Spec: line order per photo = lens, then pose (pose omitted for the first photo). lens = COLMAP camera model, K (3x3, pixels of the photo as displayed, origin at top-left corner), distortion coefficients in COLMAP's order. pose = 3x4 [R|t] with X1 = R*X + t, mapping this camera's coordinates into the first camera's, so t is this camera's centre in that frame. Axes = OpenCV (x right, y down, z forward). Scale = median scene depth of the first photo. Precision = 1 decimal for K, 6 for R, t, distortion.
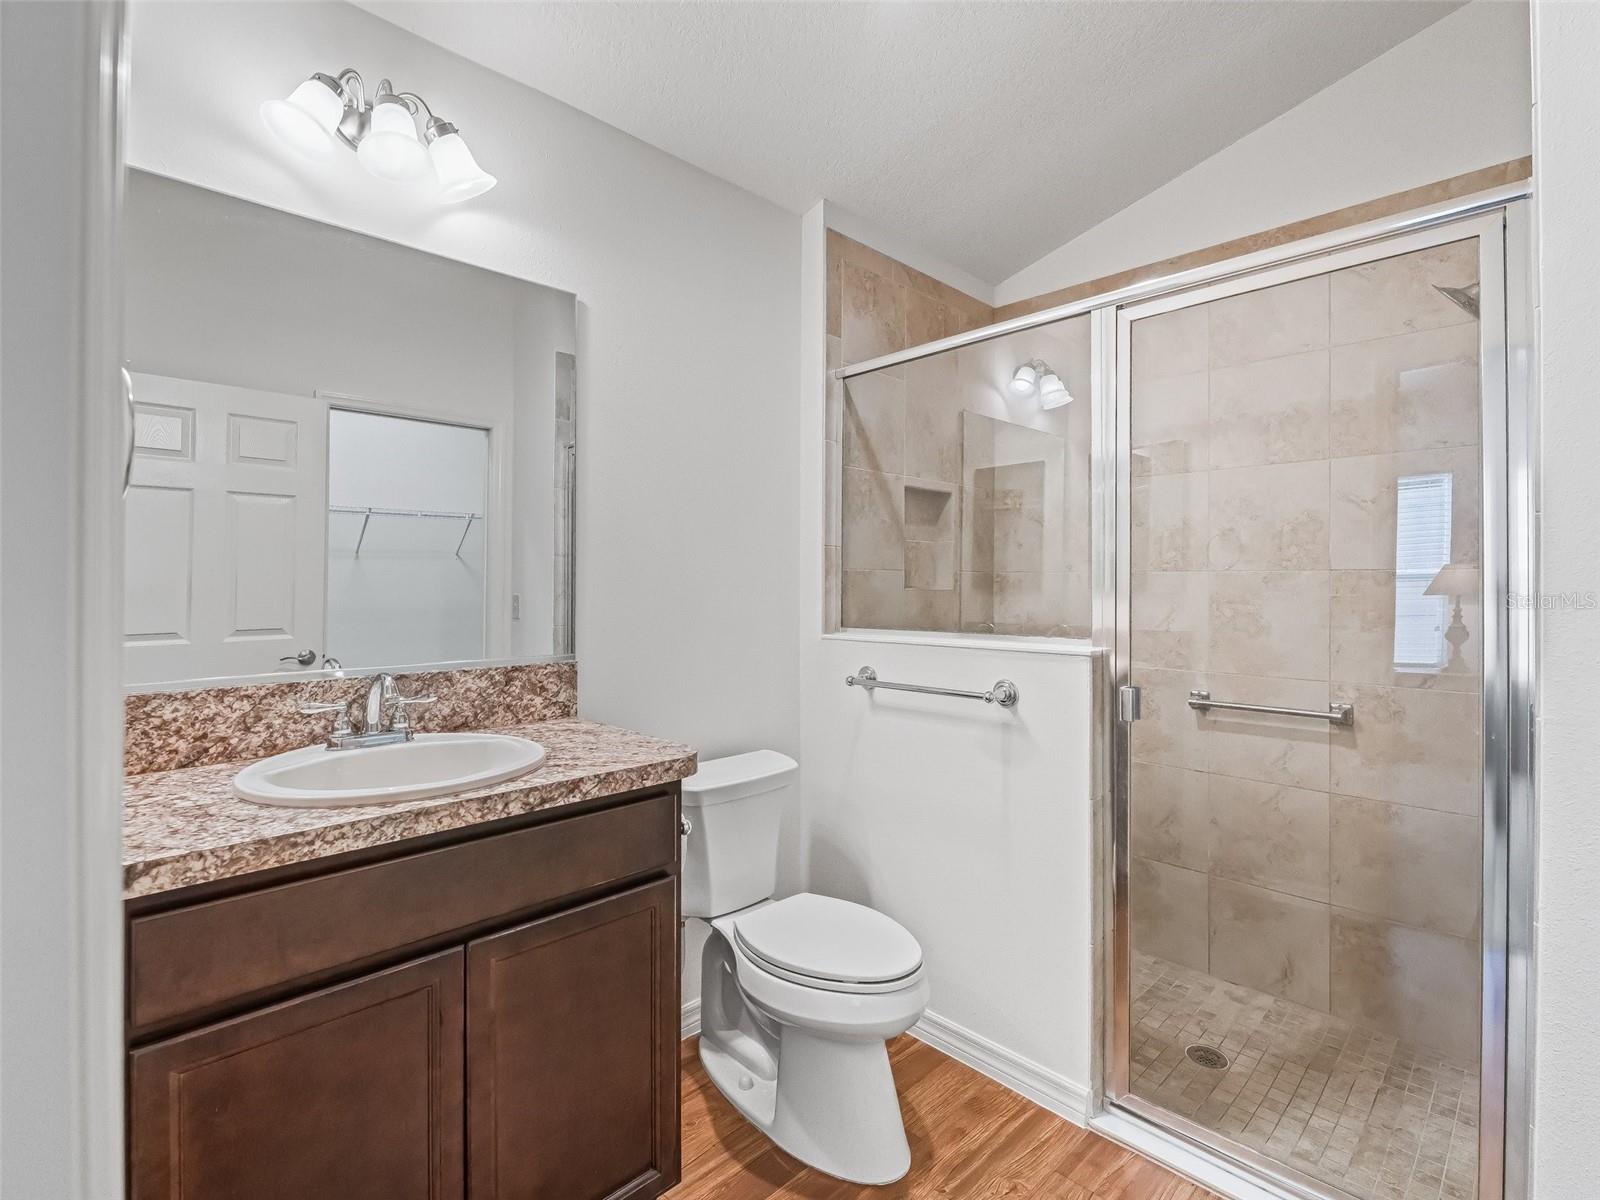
lens RADIAL K [[748.4, 0, 800.0], [0, 748.4, 600.0], [0, 0, 1]] dist [0.001188, -0.000029]
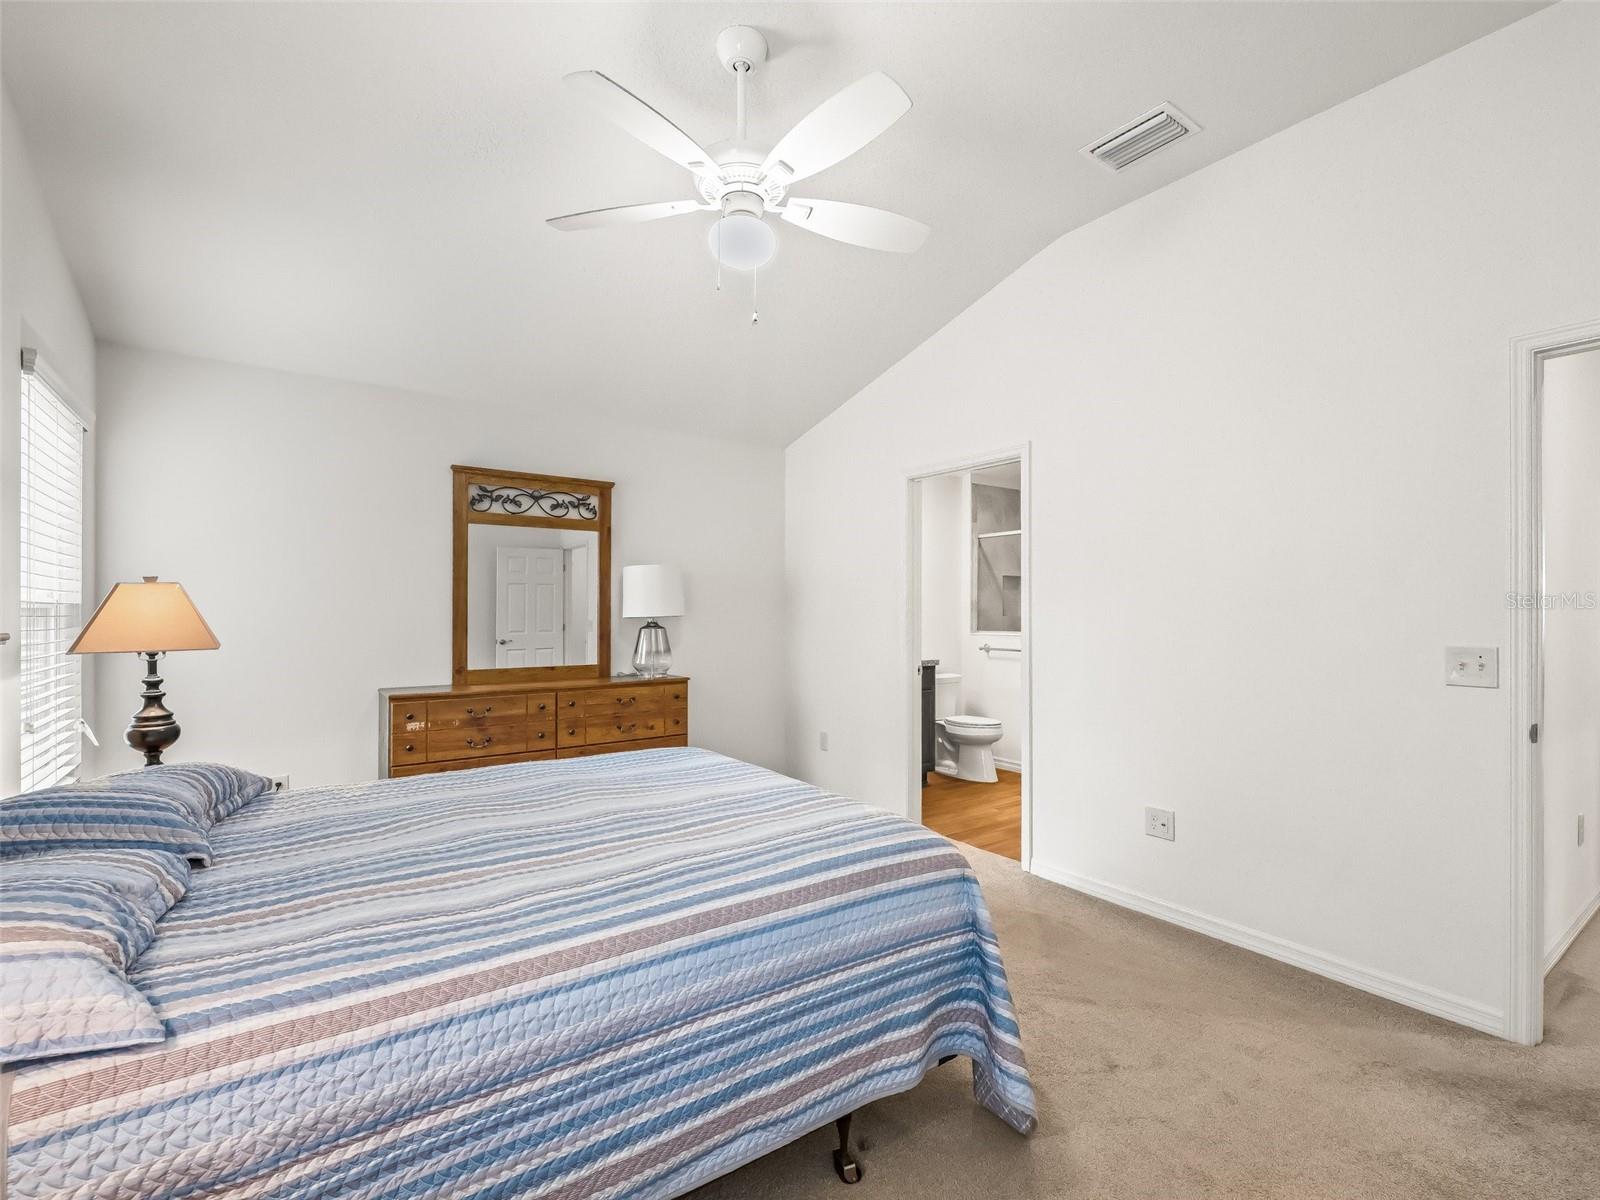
lens RADIAL K [[748.4, 0, 800.0], [0, 748.4, 600.0], [0, 0, 1]] dist [0.001188, -0.000029]
pose [[0.984727, 0.003167, -0.174077, -0.105461], [-0.007748, 0.999641, -0.025637, 0.002708], [0.173933, 0.026595, 0.984398, -1.779356]]
